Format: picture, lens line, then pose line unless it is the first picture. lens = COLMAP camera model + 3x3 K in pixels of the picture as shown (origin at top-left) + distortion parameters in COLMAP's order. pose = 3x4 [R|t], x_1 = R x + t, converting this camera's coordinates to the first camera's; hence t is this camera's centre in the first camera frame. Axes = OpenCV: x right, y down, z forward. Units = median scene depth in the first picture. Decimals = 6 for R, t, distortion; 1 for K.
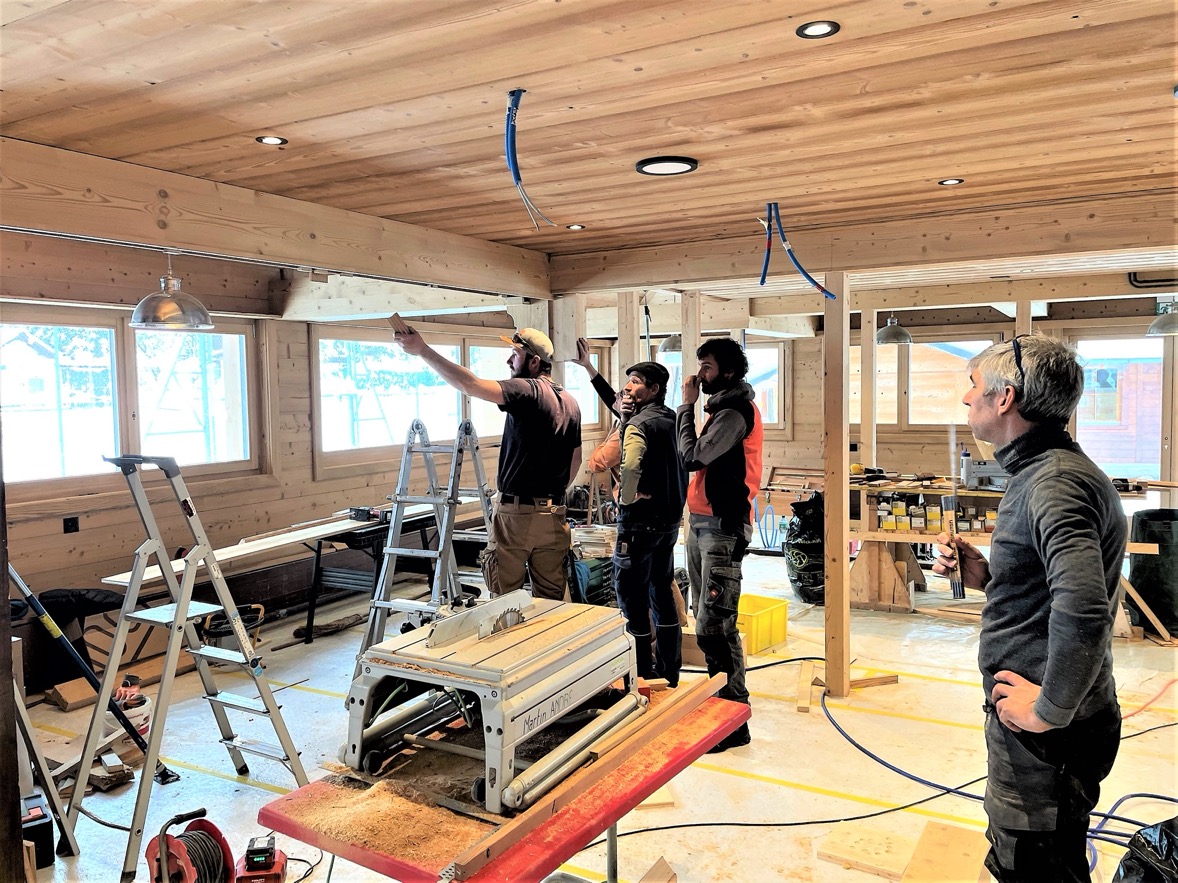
lens RADIAL K [[912.6, 0, 584.5], [0, 912.6, 441.7], [0, 0, 1]] dist [0.017654, 0.002077]
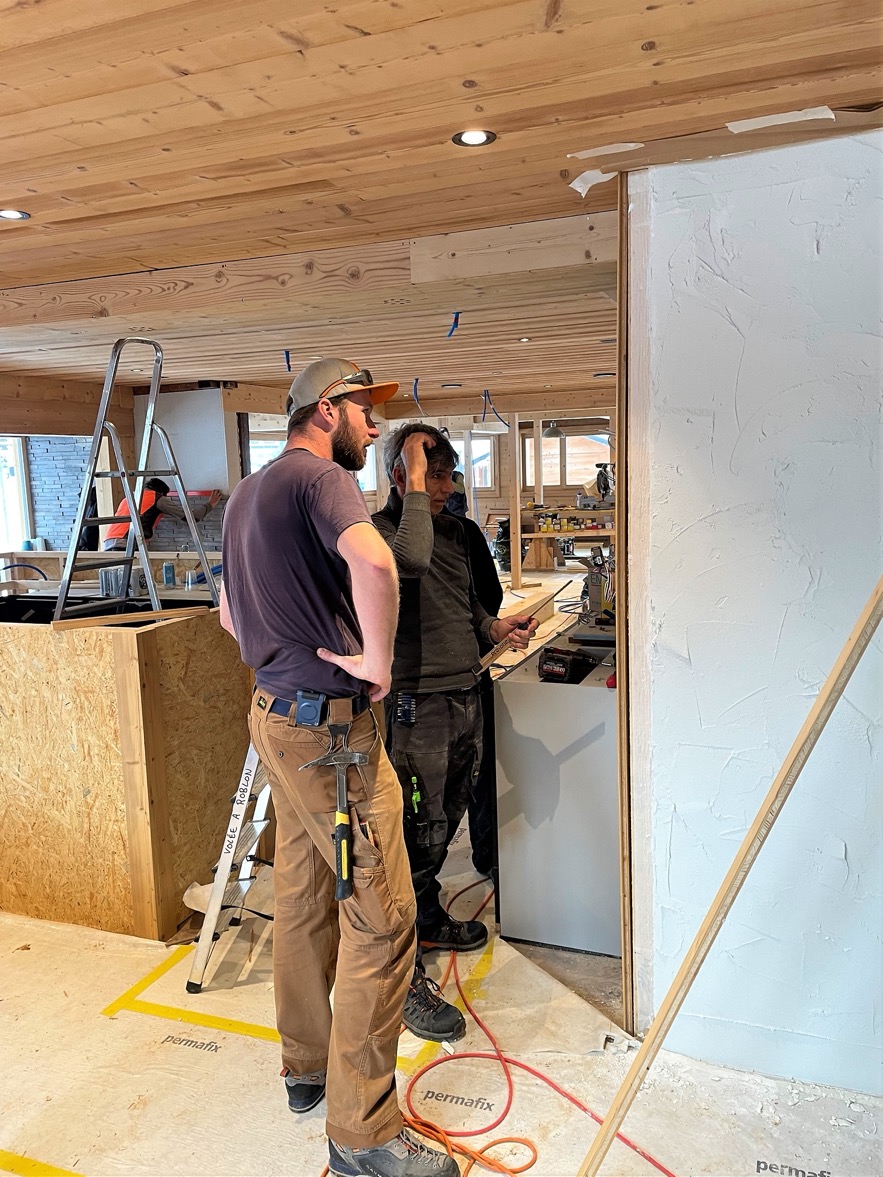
lens RADIAL K [[911.8, 0, 442.1], [0, 911.8, 590.1], [0, 0, 1]] dist [0.017654, 0.002077]
pose [[0.987722, -0.037824, 0.151573, -0.142036], [0.027293, 0.997105, 0.070968, 0.051468], [-0.153819, -0.065960, 0.985895, -0.675185]]
